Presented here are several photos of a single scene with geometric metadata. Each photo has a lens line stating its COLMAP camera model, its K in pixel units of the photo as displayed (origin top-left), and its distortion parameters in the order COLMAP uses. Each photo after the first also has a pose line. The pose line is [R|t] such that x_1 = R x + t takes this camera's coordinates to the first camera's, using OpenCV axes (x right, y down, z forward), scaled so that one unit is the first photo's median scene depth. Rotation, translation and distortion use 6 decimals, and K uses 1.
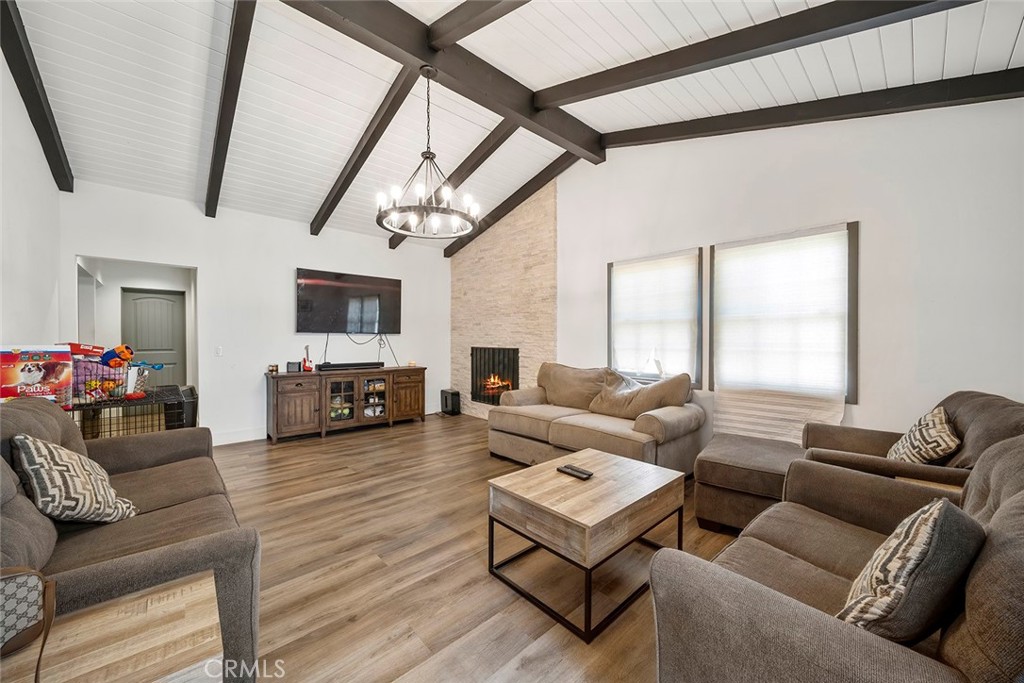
lens RADIAL K [[376.5, 0, 524.1], [0, 376.5, 340.7], [0, 0, 1]] dist [-0.000828, 0.000072]
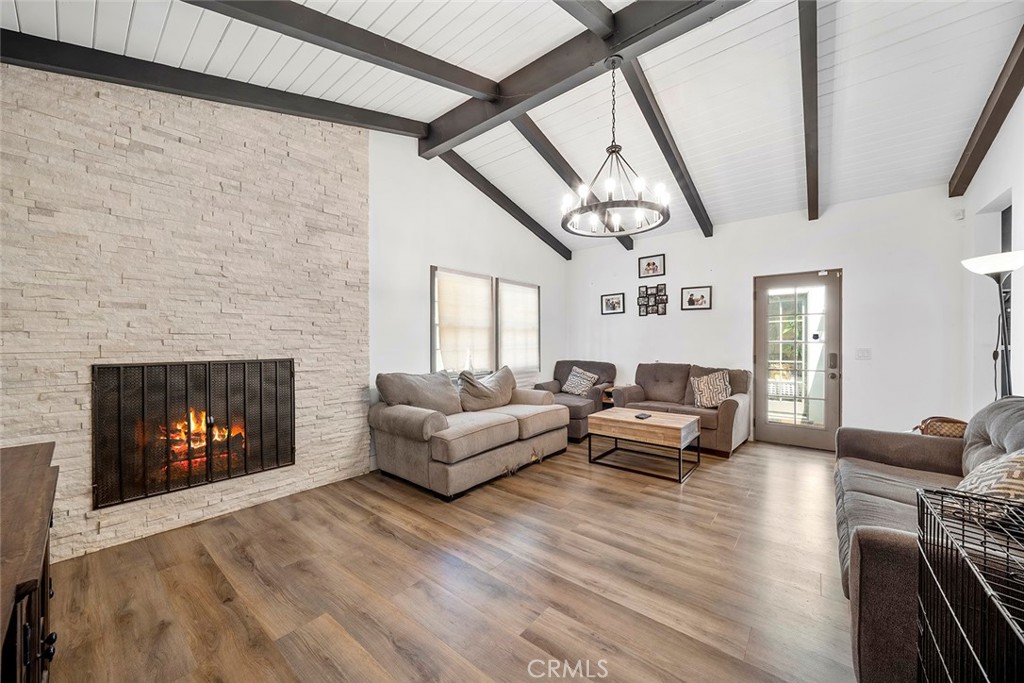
lens RADIAL K [[364.4, 0, 510.4], [0, 364.4, 342.8], [0, 0, 1]] dist [-0.003272, -0.000164]
pose [[-0.099769, -0.003839, 0.995003, -0.794340], [0.008753, 0.999950, 0.004736, -0.005315], [-0.994972, 0.009181, -0.099731, 0.941646]]
